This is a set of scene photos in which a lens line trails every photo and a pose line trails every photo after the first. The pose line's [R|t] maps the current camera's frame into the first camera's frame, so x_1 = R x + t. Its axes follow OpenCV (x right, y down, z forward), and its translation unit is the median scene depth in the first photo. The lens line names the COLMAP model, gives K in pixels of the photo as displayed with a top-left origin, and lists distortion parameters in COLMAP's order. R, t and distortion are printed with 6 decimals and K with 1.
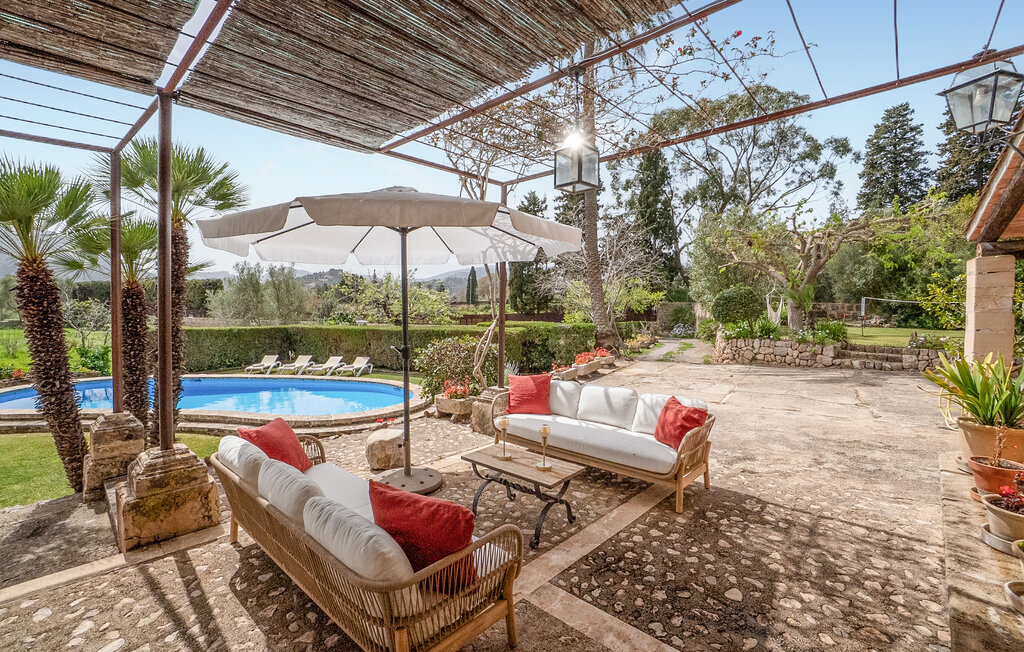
lens RADIAL K [[456.8, 0, 499.6], [0, 456.8, 320.2], [0, 0, 1]] dist [-0.048876, 0.012361]
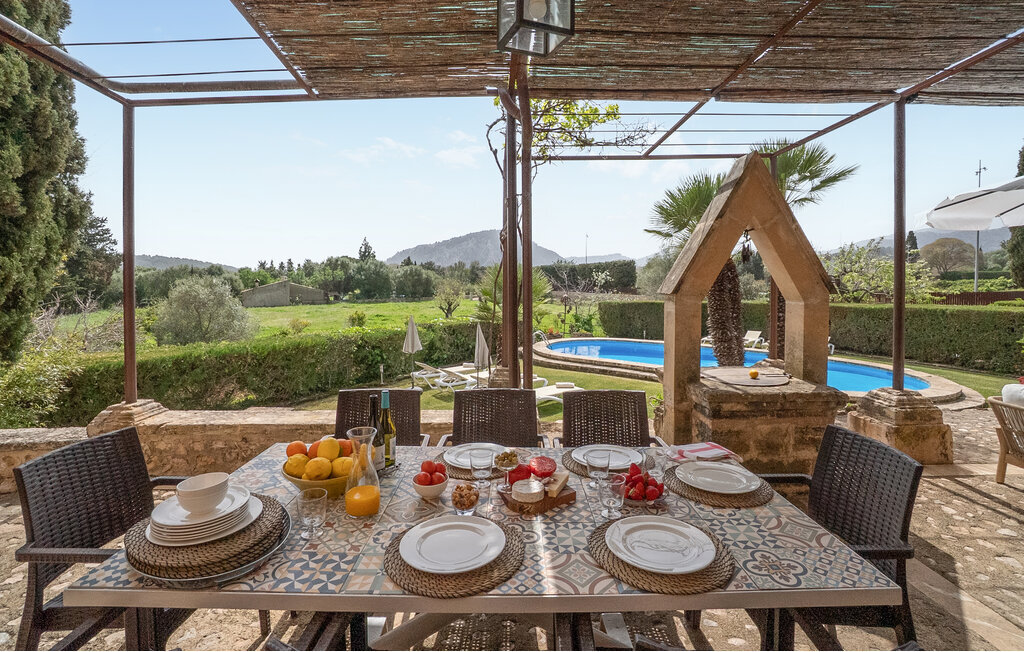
lens RADIAL K [[456.8, 0, 504.4], [0, 456.8, 286.2], [0, 0, 1]] dist [-0.048876, 0.012361]
pose [[0.694636, -0.004743, -0.719346, -0.076217], [-0.013771, 0.999707, -0.019890, 0.005693], [0.719230, 0.023723, 0.694367, -0.073805]]
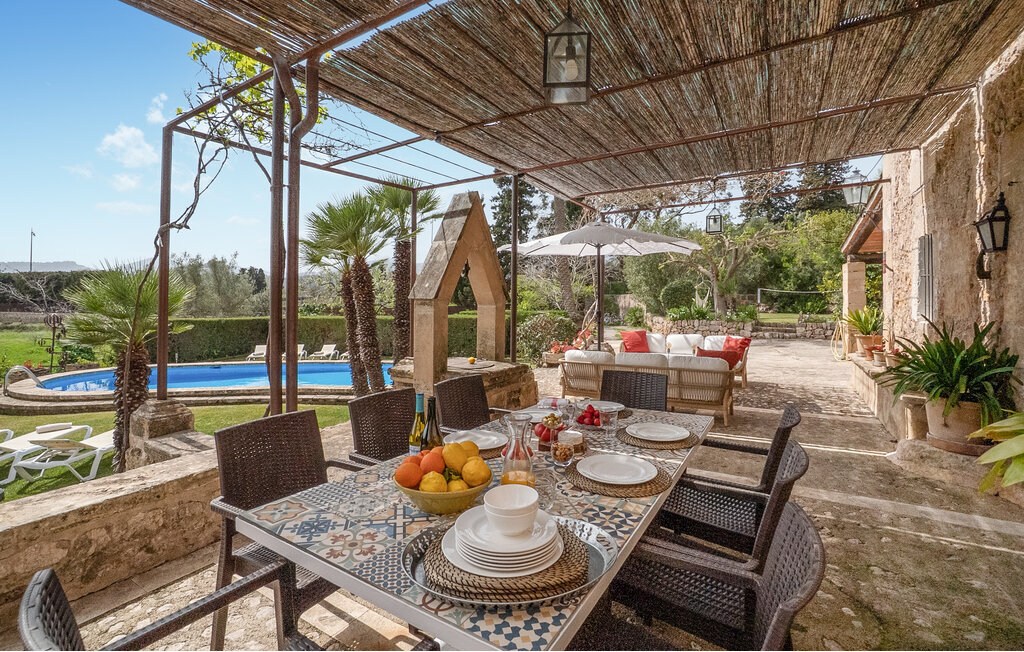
lens RADIAL K [[456.8, 0, 502.1], [0, 456.8, 297.4], [0, 0, 1]] dist [-0.048876, 0.012361]
pose [[0.979142, -0.003706, 0.203143, -0.137773], [0.011148, 0.999307, -0.035501, 0.009471], [-0.202871, 0.037025, 0.978505, -0.100909]]
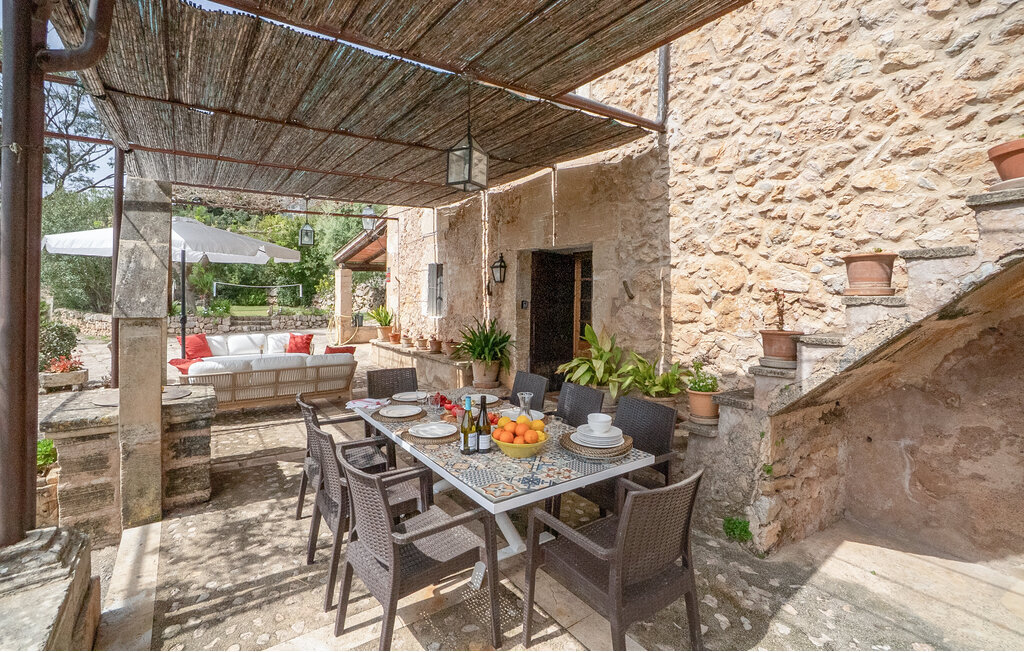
lens RADIAL K [[456.8, 0, 498.1], [0, 456.8, 299.6], [0, 0, 1]] dist [-0.048876, 0.012361]
pose [[0.205266, -0.015651, 0.978581, -0.223626], [0.019194, 0.999744, 0.011964, 0.000136], [-0.978518, 0.016327, 0.205514, -0.060227]]
